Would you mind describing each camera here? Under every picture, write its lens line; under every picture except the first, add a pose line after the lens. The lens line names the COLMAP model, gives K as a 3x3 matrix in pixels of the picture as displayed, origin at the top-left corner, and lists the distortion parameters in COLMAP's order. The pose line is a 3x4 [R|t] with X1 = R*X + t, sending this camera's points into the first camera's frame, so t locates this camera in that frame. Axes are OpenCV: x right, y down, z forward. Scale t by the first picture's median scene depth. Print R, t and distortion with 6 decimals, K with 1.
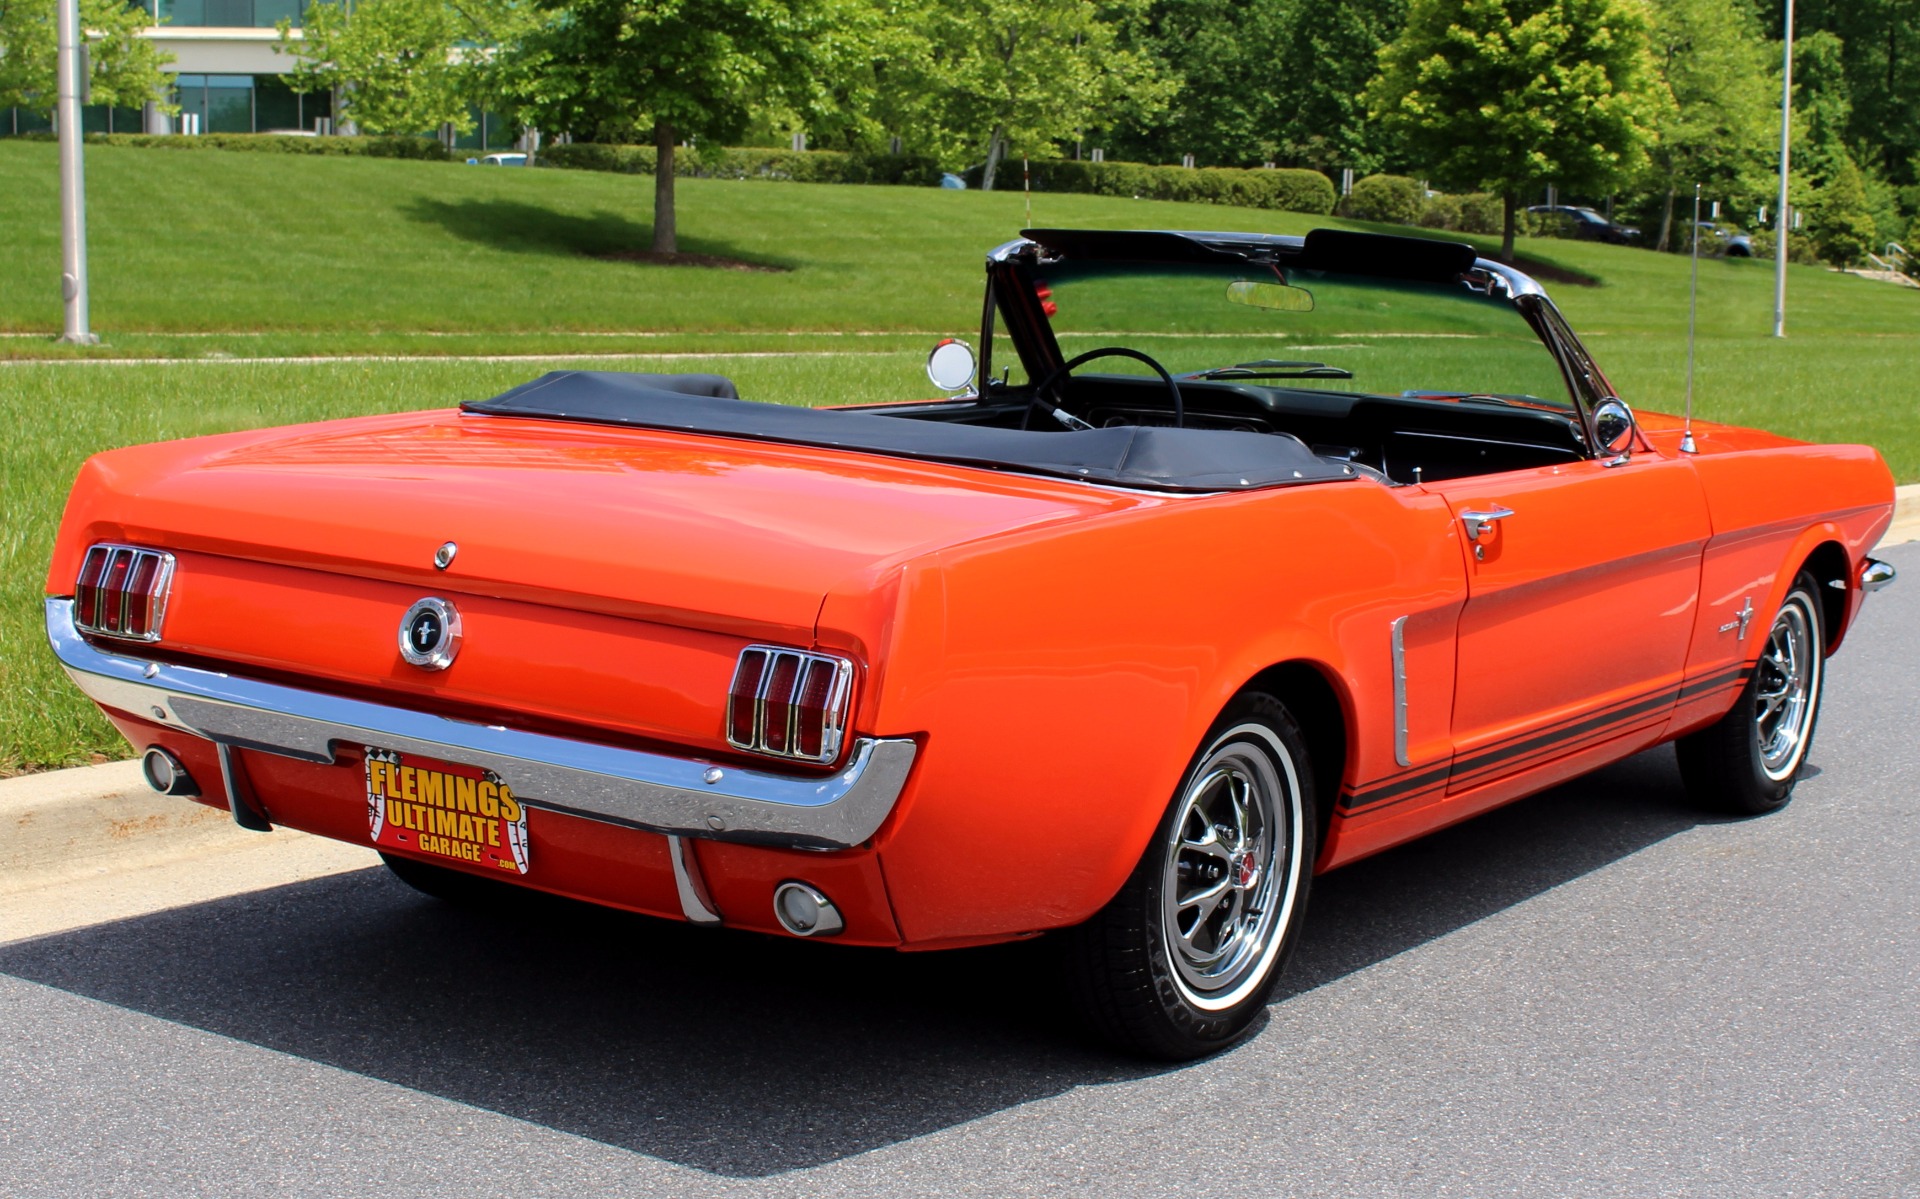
lens RADIAL K [[3323.5, 0, 1146.2], [0, 3323.5, 598.3], [0, 0, 1]] dist [-0.132402, 0.224816]
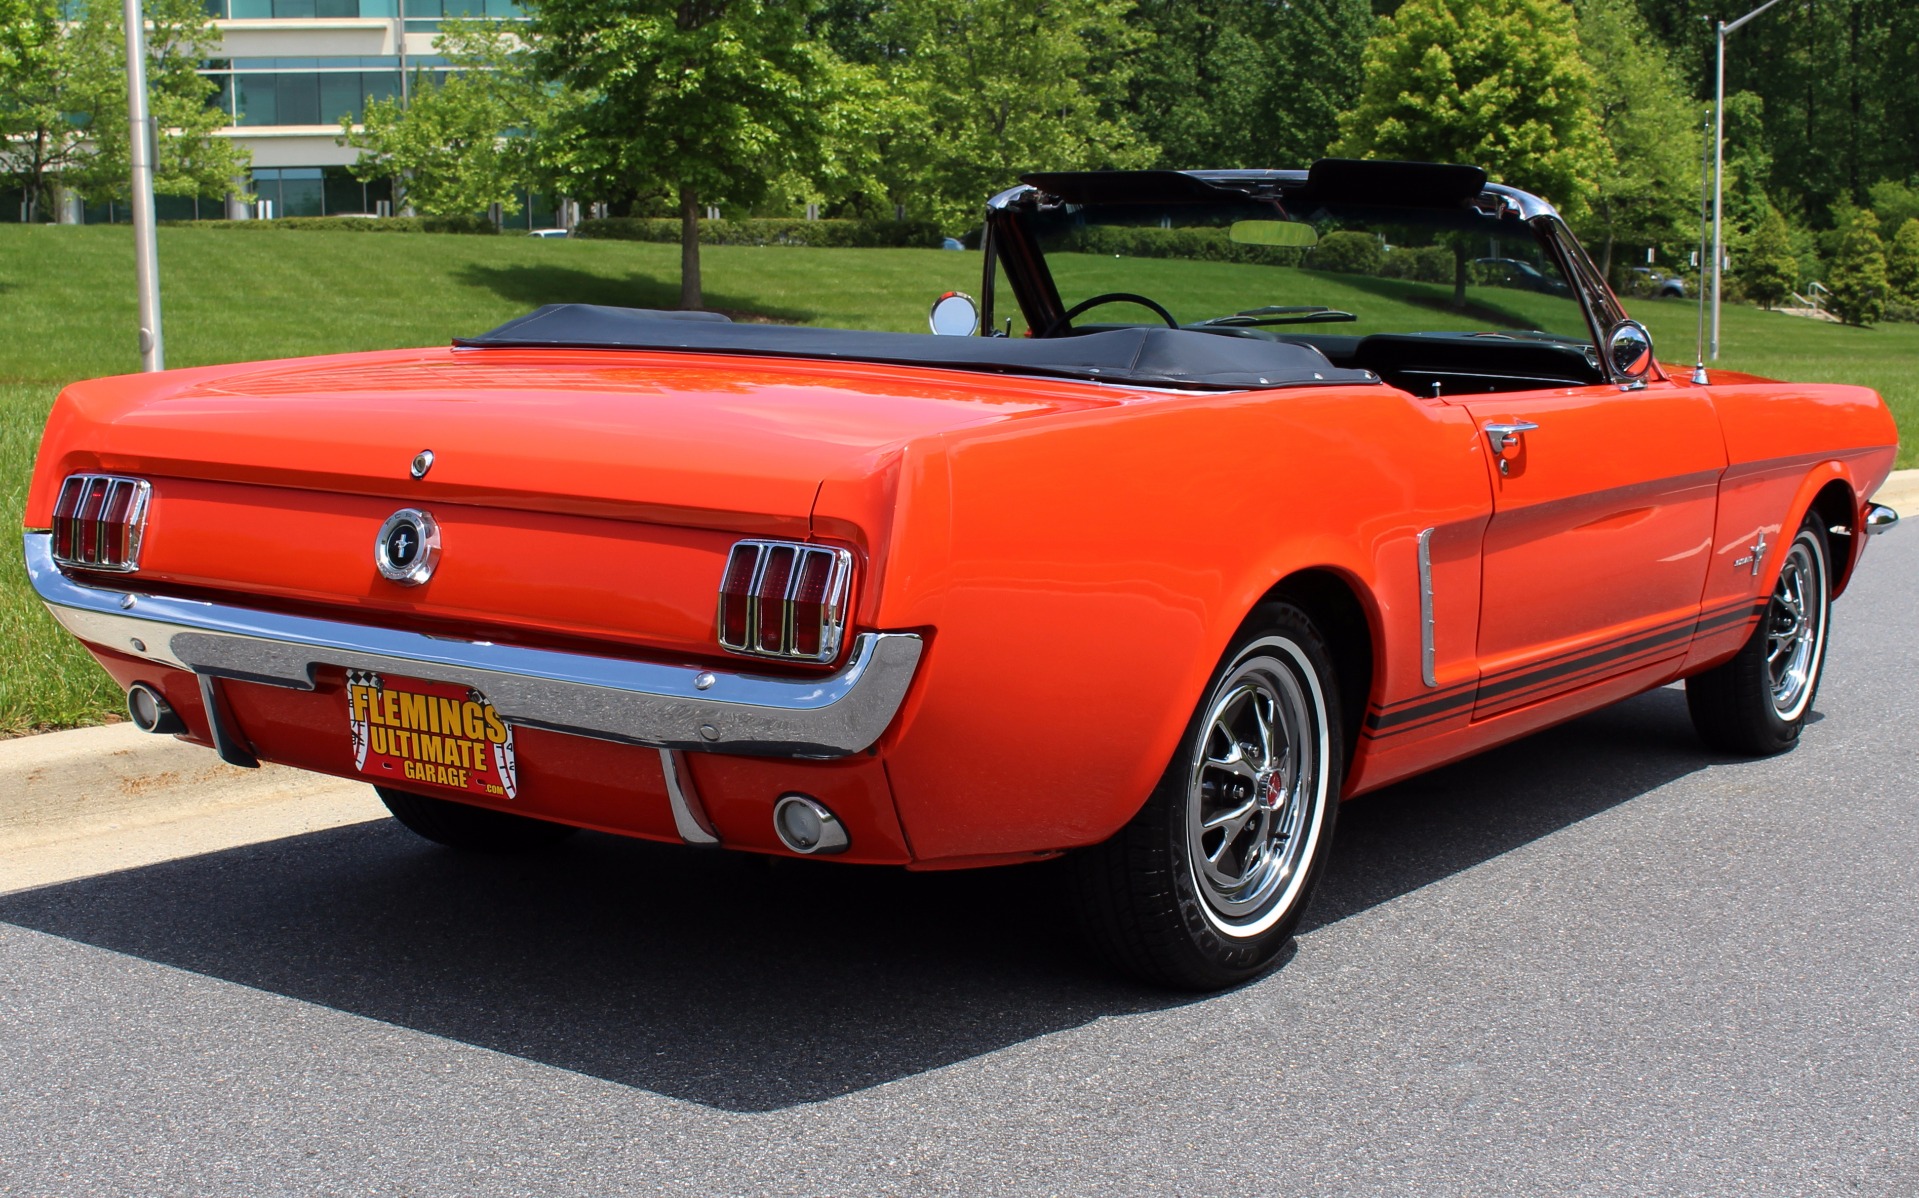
lens RADIAL K [[2969.1, 0, 951.4], [0, 2969.1, 774.7], [0, 0, 1]] dist [-0.144283, 0.192325]
pose [[0.997894, -0.017632, -0.062420, -0.008748], [0.020629, 0.998649, 0.047700, 0.035080], [0.061494, -0.048887, 0.996909, 0.147769]]
